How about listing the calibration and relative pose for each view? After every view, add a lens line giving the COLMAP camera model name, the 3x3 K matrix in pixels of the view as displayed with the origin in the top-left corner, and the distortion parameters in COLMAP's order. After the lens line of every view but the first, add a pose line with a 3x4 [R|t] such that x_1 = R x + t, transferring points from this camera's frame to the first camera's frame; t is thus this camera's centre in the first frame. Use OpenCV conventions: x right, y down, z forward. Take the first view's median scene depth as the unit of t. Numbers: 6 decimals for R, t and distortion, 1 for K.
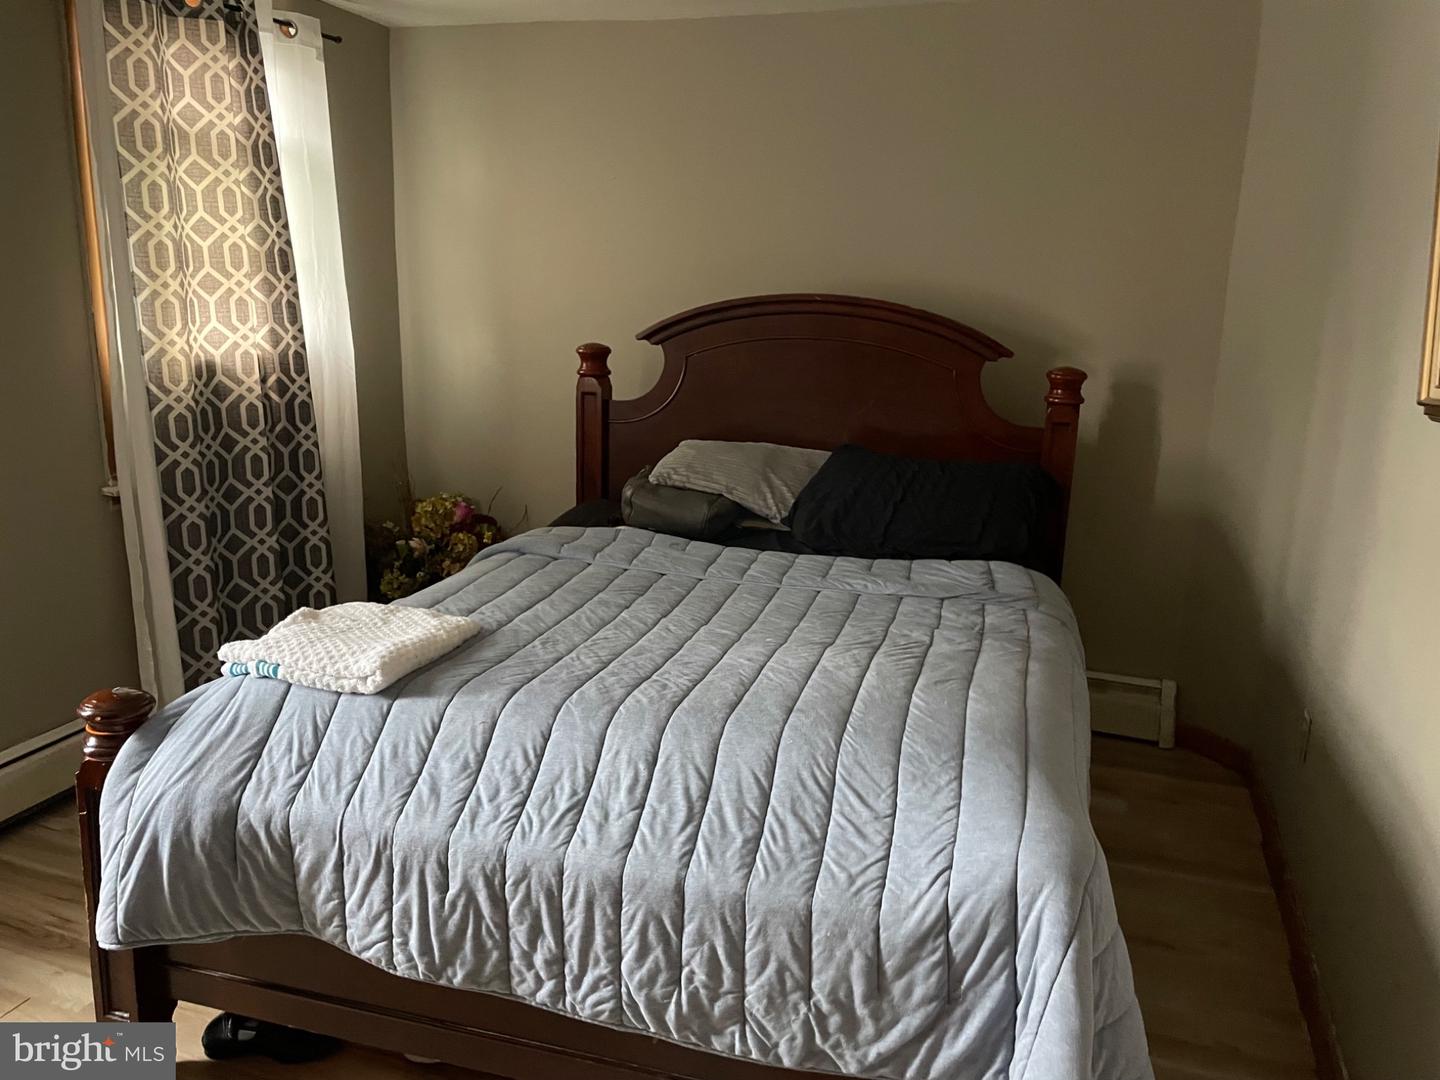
lens RADIAL K [[1085.6, 0, 725.4], [0, 1085.6, 528.4], [0, 0, 1]] dist [0.091658, -0.124599]
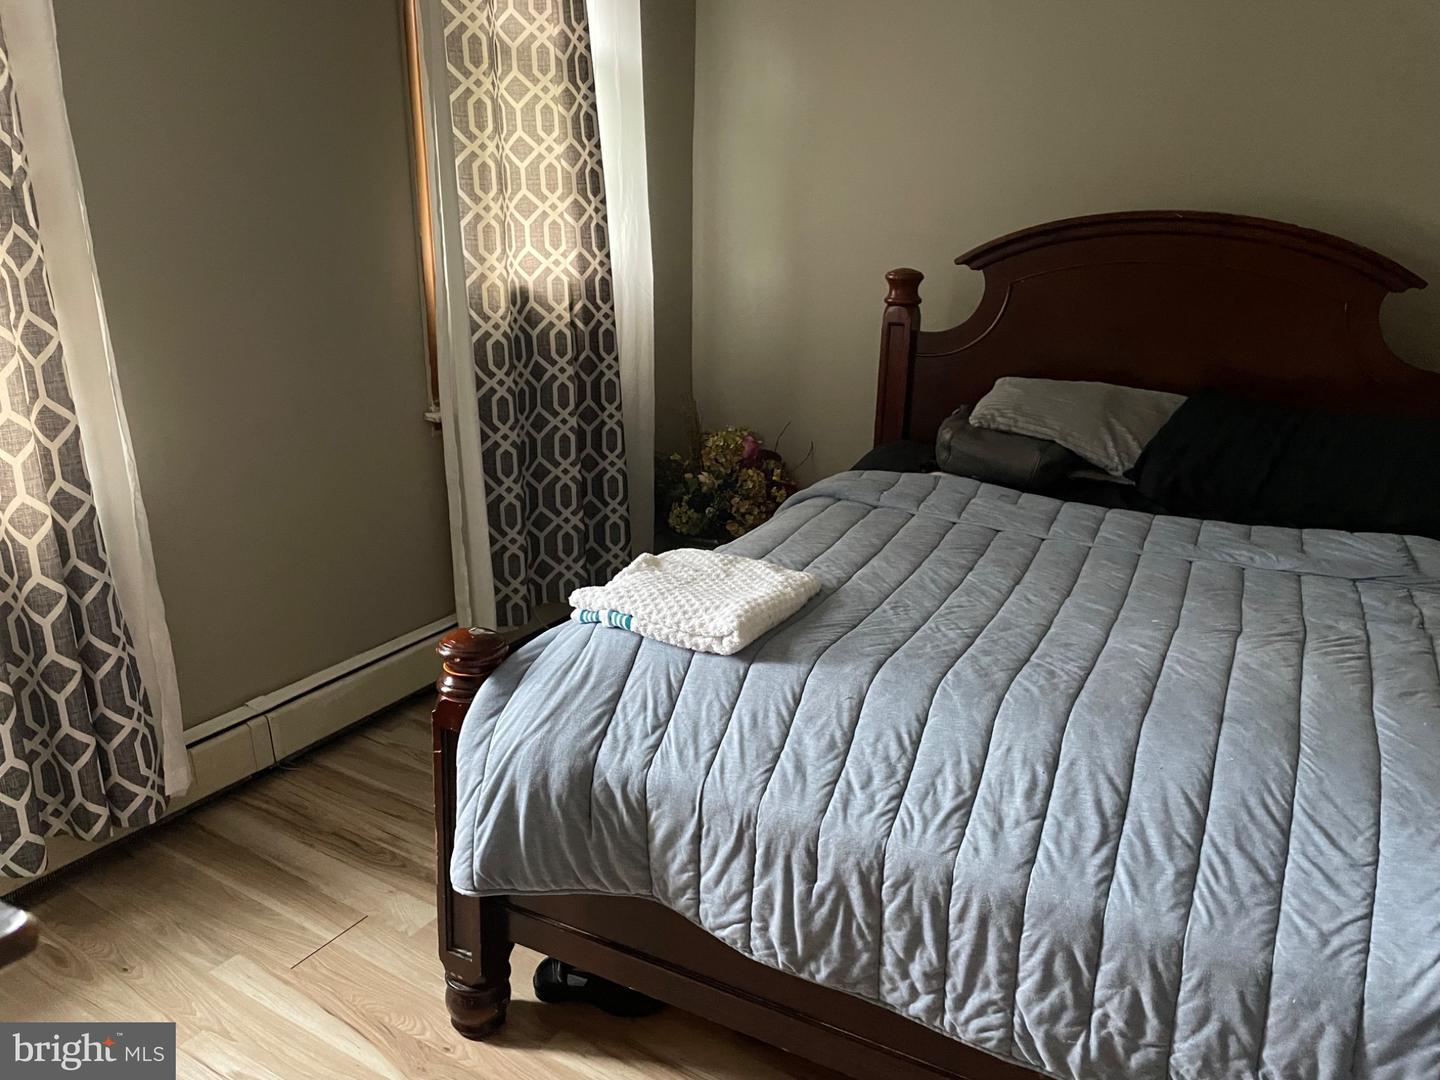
lens RADIAL K [[1085.6, 0, 725.2], [0, 1085.6, 535.8], [0, 0, 1]] dist [0.091658, -0.124599]
pose [[0.978910, 0.054166, -0.196978, -0.148841], [-0.039699, 0.996266, 0.076671, -0.020506], [0.200396, -0.067234, 0.977405, 0.106552]]
